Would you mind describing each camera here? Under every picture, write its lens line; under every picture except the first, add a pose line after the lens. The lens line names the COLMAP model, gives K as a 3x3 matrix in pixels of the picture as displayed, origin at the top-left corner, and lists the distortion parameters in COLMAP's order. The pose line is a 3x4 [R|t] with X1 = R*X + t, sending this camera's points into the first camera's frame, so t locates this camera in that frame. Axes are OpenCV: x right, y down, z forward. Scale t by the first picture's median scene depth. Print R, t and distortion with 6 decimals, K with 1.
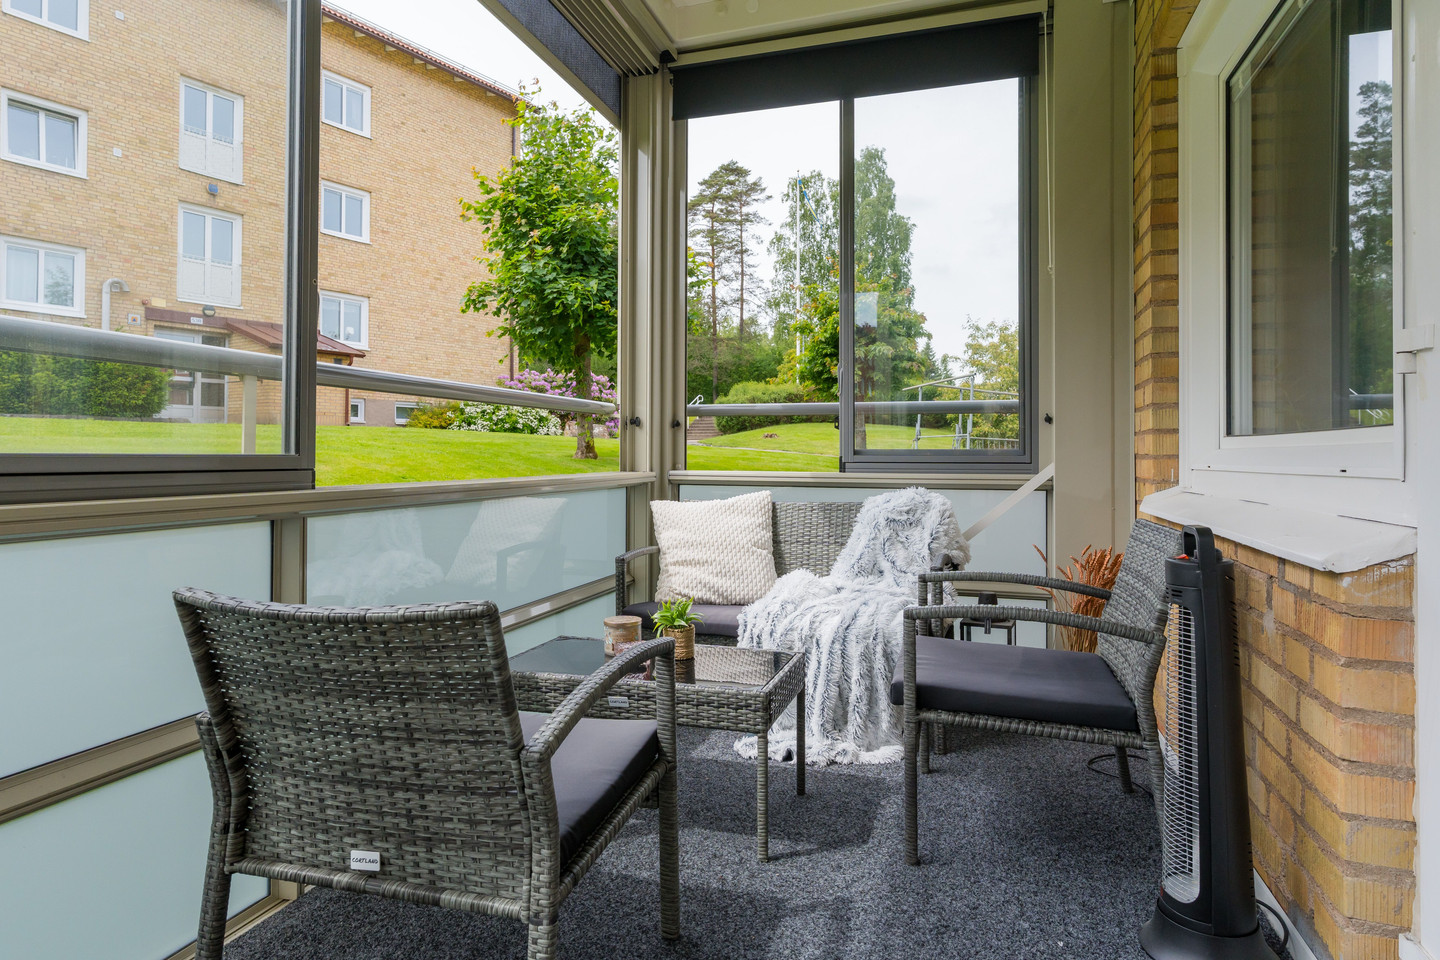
lens RADIAL K [[820.1, 0, 724.4], [0, 820.1, 443.4], [0, 0, 1]] dist [0.006074, -0.000770]
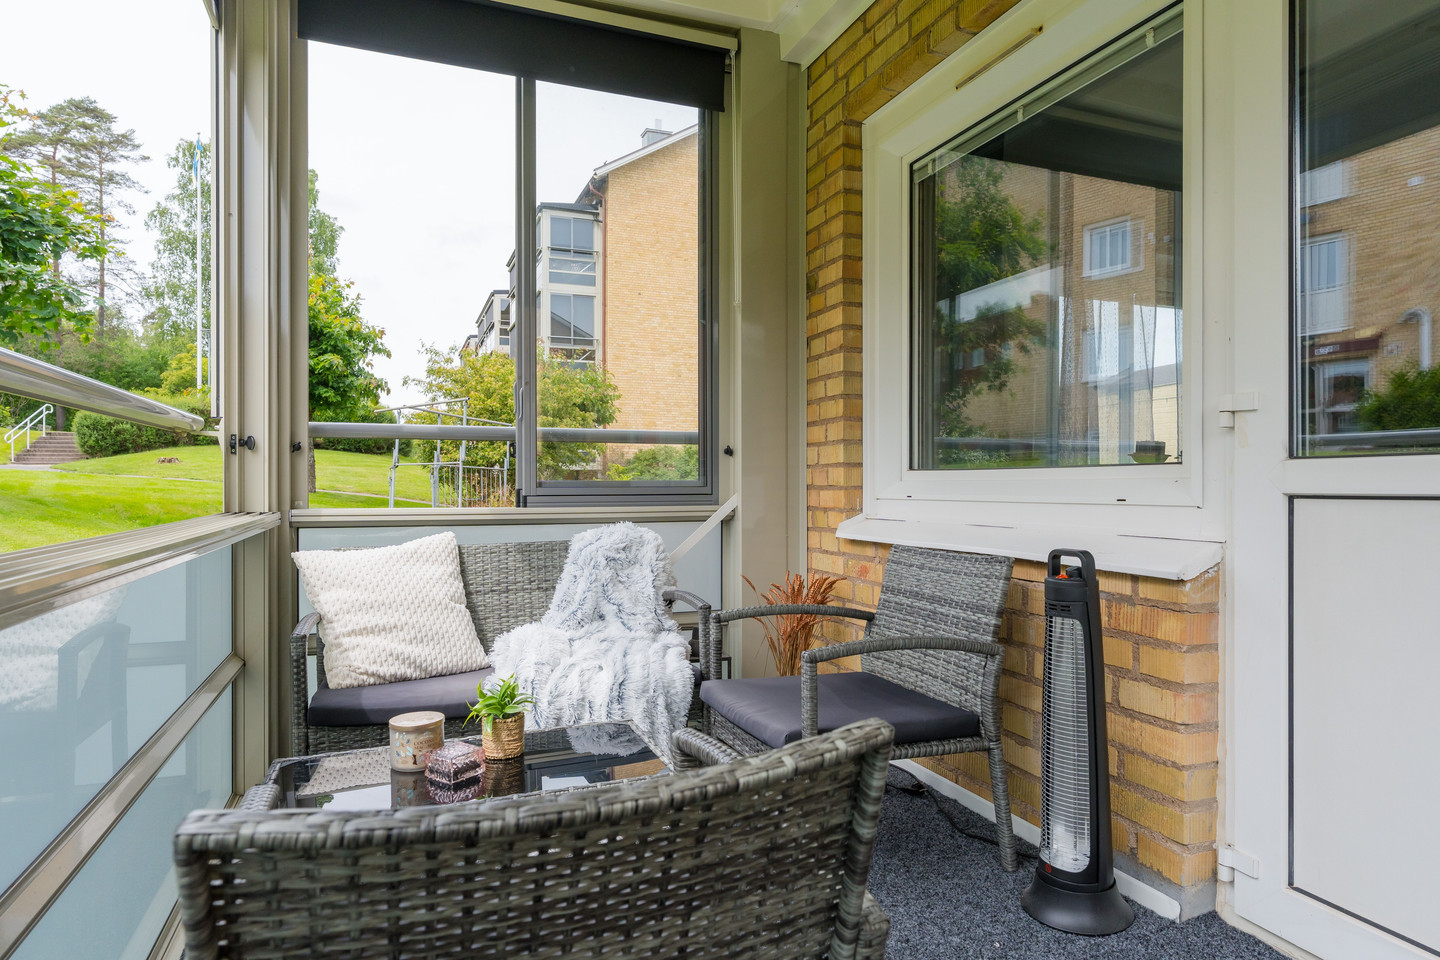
lens RADIAL K [[844.0, 0, 721.8], [0, 844.0, 484.7], [0, 0, 1]] dist [0.000602, 0.003851]
pose [[0.780884, -0.005001, 0.624656, -0.246904], [-0.005247, 0.999880, 0.014564, -0.002807], [-0.624654, -0.014650, 0.780764, 0.164965]]
